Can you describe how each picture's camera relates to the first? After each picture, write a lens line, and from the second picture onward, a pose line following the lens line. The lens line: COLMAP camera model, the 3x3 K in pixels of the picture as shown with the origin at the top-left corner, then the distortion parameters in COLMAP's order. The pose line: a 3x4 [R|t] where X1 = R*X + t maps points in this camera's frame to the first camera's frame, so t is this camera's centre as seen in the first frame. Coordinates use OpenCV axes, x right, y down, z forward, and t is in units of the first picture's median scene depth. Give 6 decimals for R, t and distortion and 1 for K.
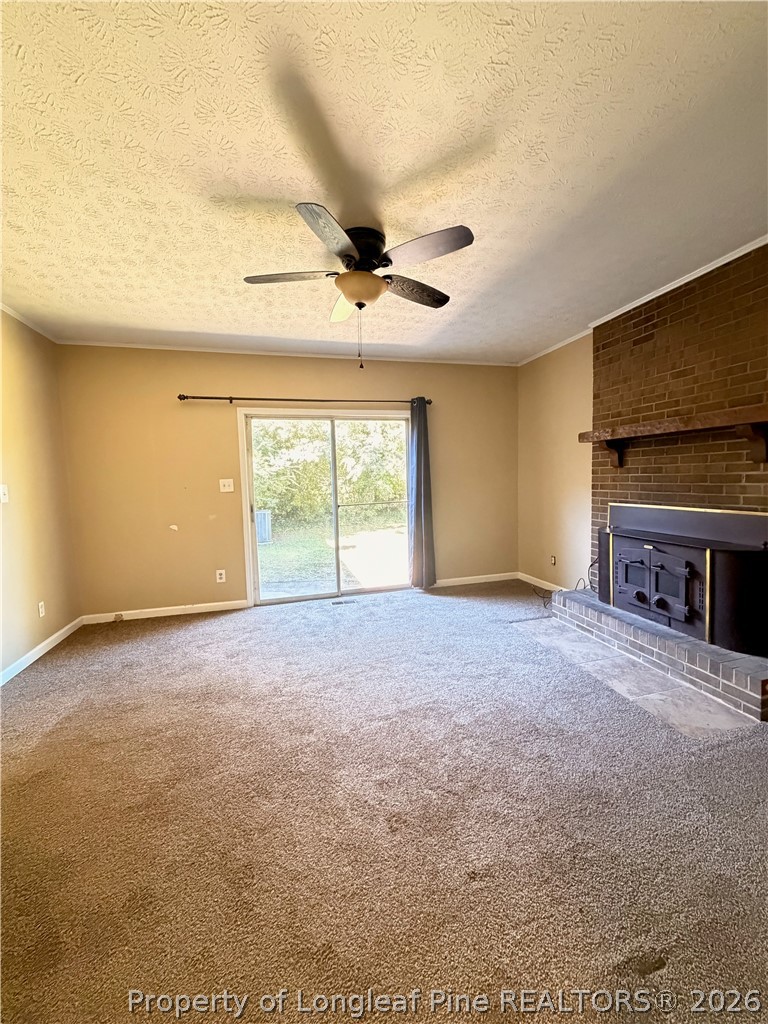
lens RADIAL K [[410.2, 0, 385.8], [0, 410.2, 508.3], [0, 0, 1]] dist [0.001887, -0.000431]
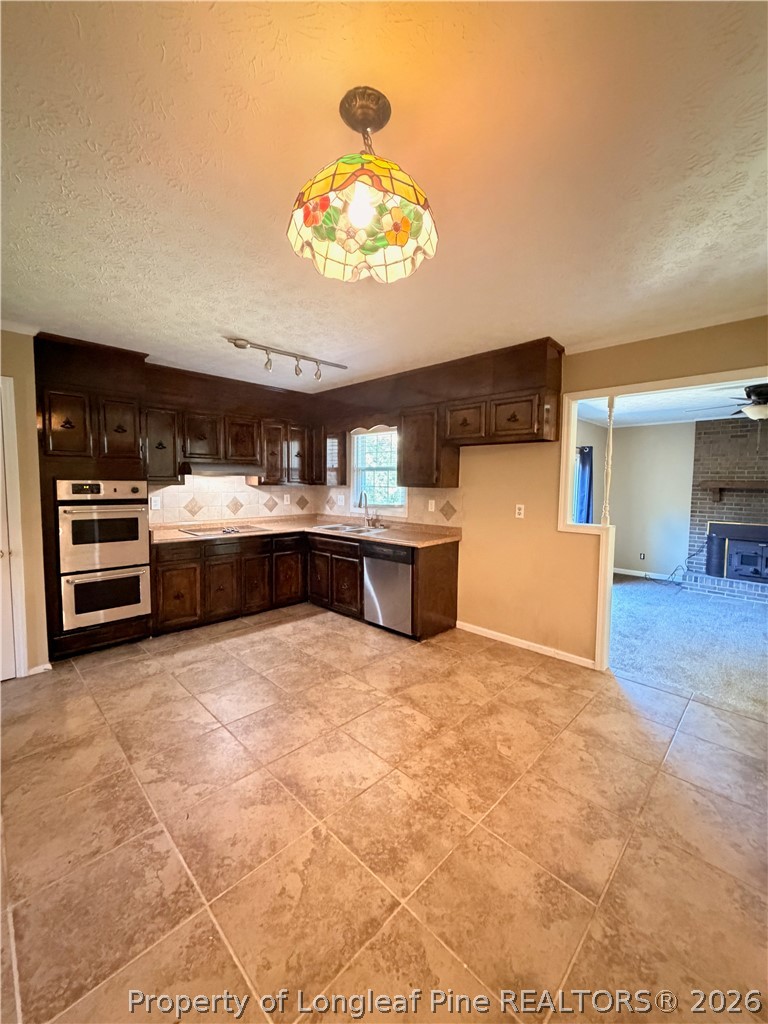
lens RADIAL K [[410.2, 0, 385.4], [0, 410.2, 508.6], [0, 0, 1]] dist [0.001887, -0.000431]
pose [[0.857038, 0.002648, 0.515246, -1.793213], [0.003021, 0.999944, -0.010165, -0.062260], [-0.515244, 0.010269, 0.856982, 0.222007]]
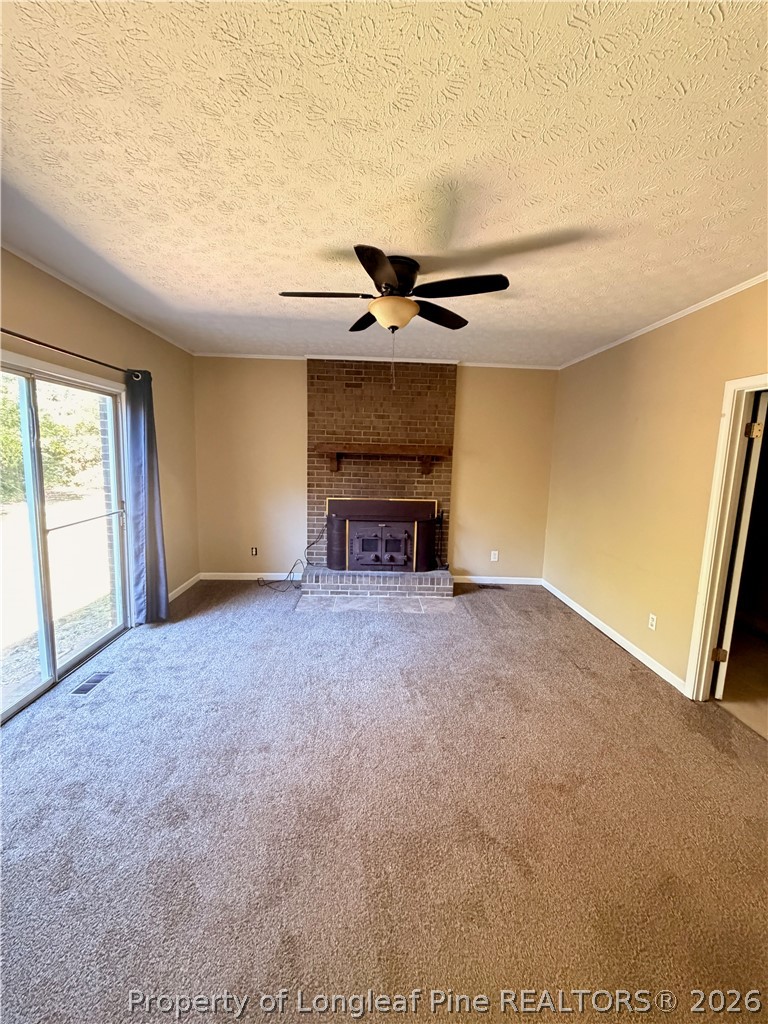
lens RADIAL K [[410.2, 0, 385.8], [0, 410.2, 508.5], [0, 0, 1]] dist [0.001887, -0.000431]
pose [[0.213226, -0.092325, 0.972631, -0.824767], [0.040059, 0.995514, 0.085715, -0.097501], [-0.976181, 0.020686, 0.215967, 0.595296]]
